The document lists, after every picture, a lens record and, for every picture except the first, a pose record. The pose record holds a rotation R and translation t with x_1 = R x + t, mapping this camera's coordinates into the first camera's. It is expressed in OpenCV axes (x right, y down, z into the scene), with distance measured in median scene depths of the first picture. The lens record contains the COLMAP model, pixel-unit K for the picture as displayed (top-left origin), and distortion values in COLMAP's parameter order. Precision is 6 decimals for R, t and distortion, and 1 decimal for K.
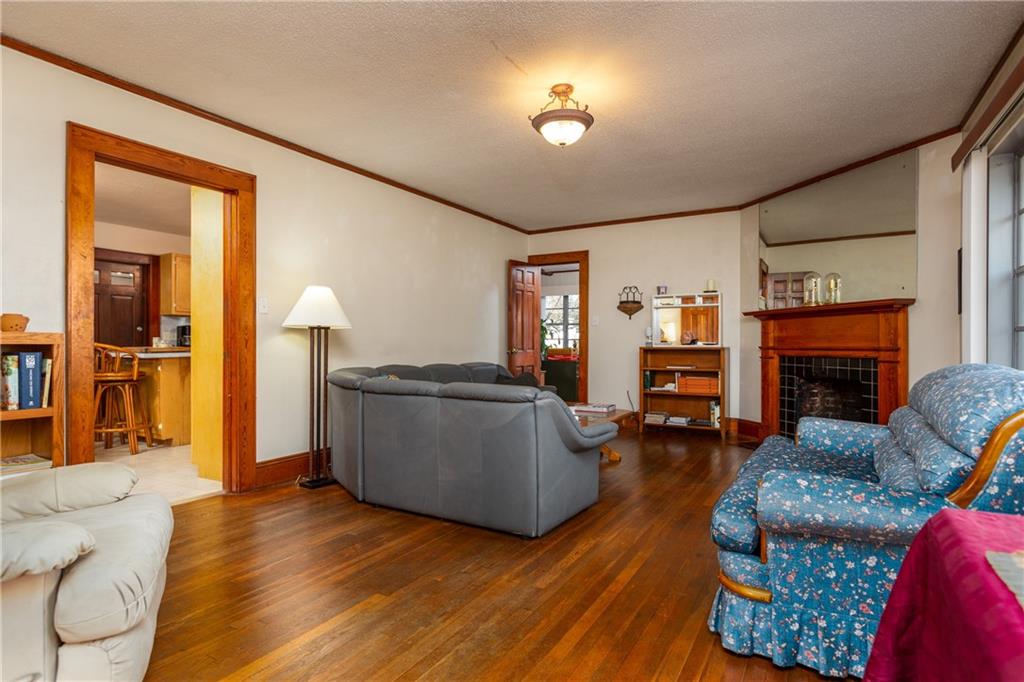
lens RADIAL K [[568.3, 0, 510.0], [0, 568.3, 342.3], [0, 0, 1]] dist [0.003080, 0.000223]
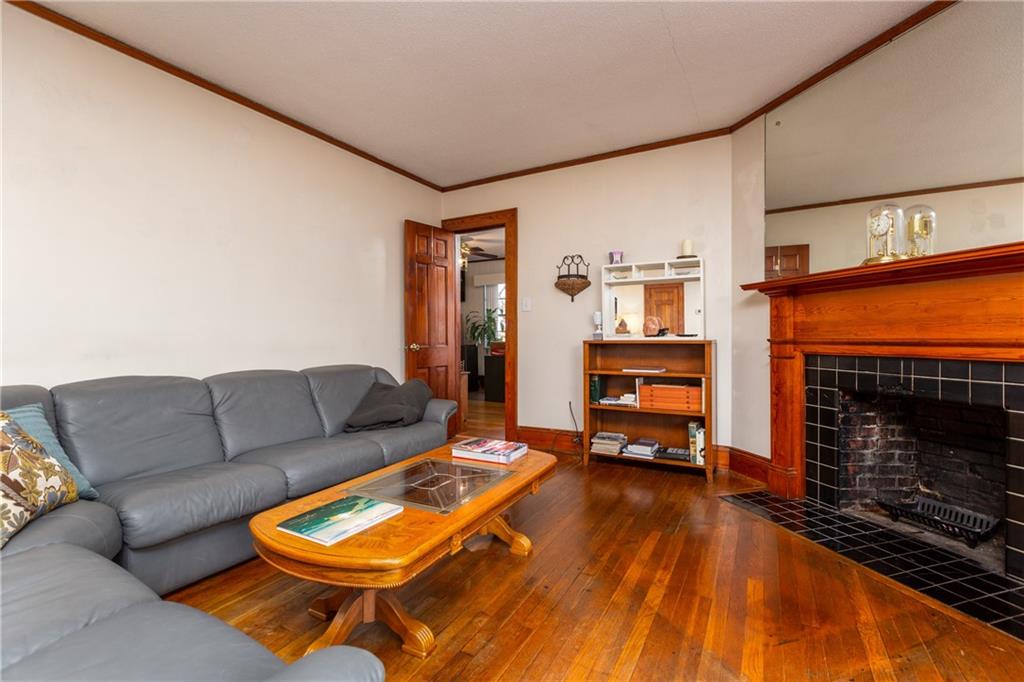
lens RADIAL K [[466.5, 0, 512.5], [0, 466.5, 339.8], [0, 0, 1]] dist [0.004874, 0.000607]
pose [[0.999784, -0.008029, 0.019174, 0.133263], [0.007808, 0.999903, 0.011573, 0.000236], [-0.019265, -0.011421, 0.999749, 0.446056]]
